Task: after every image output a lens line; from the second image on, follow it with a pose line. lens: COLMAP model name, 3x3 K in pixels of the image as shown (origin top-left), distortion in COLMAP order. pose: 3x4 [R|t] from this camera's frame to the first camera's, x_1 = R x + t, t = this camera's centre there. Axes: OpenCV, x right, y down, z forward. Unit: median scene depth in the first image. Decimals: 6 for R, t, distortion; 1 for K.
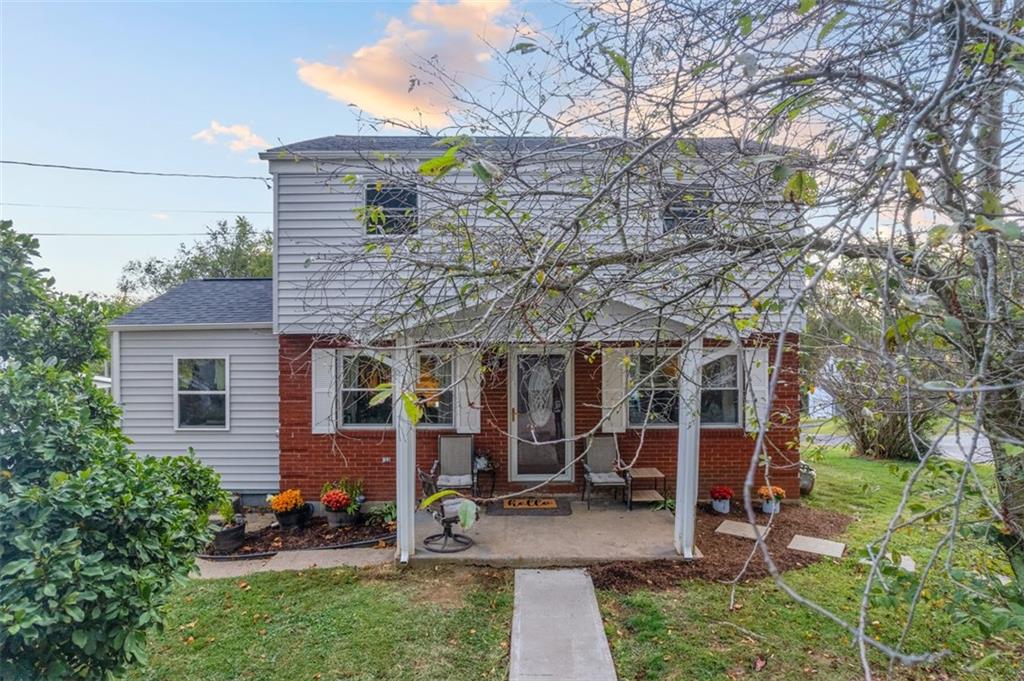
lens RADIAL K [[651.7, 0, 515.2], [0, 651.7, 337.0], [0, 0, 1]] dist [-0.031850, 0.021190]
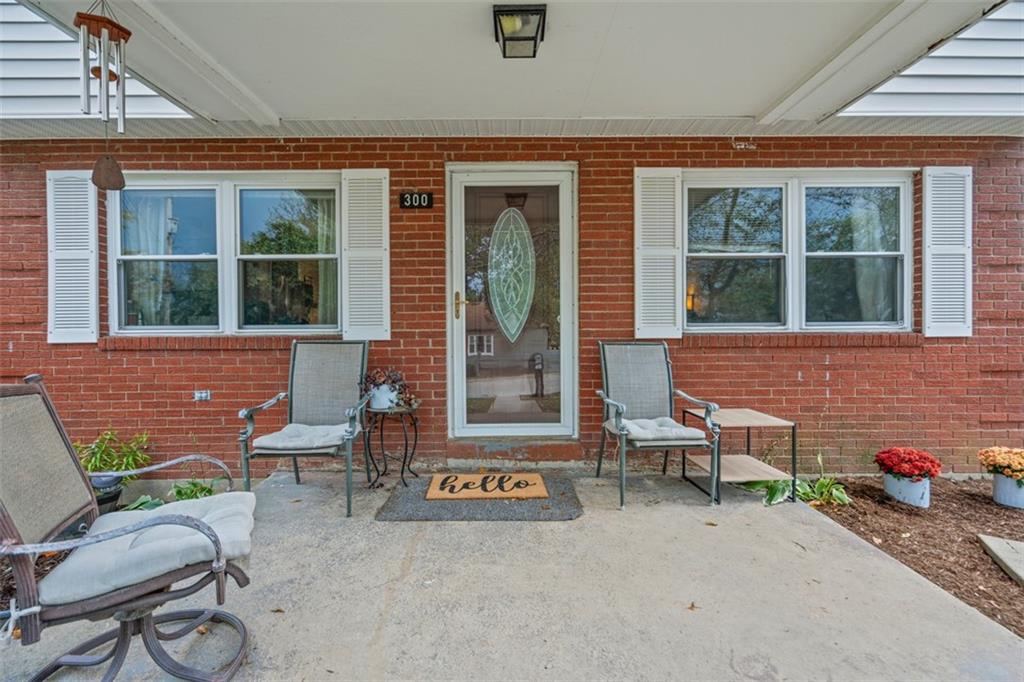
lens RADIAL K [[469.9, 0, 511.5], [0, 469.9, 337.4], [0, 0, 1]] dist [0.000430, -0.000089]
pose [[0.999926, -0.002568, 0.011923, 0.036731], [0.002513, 0.999986, 0.004701, 0.151458], [-0.011935, -0.004671, 0.999918, 0.675156]]
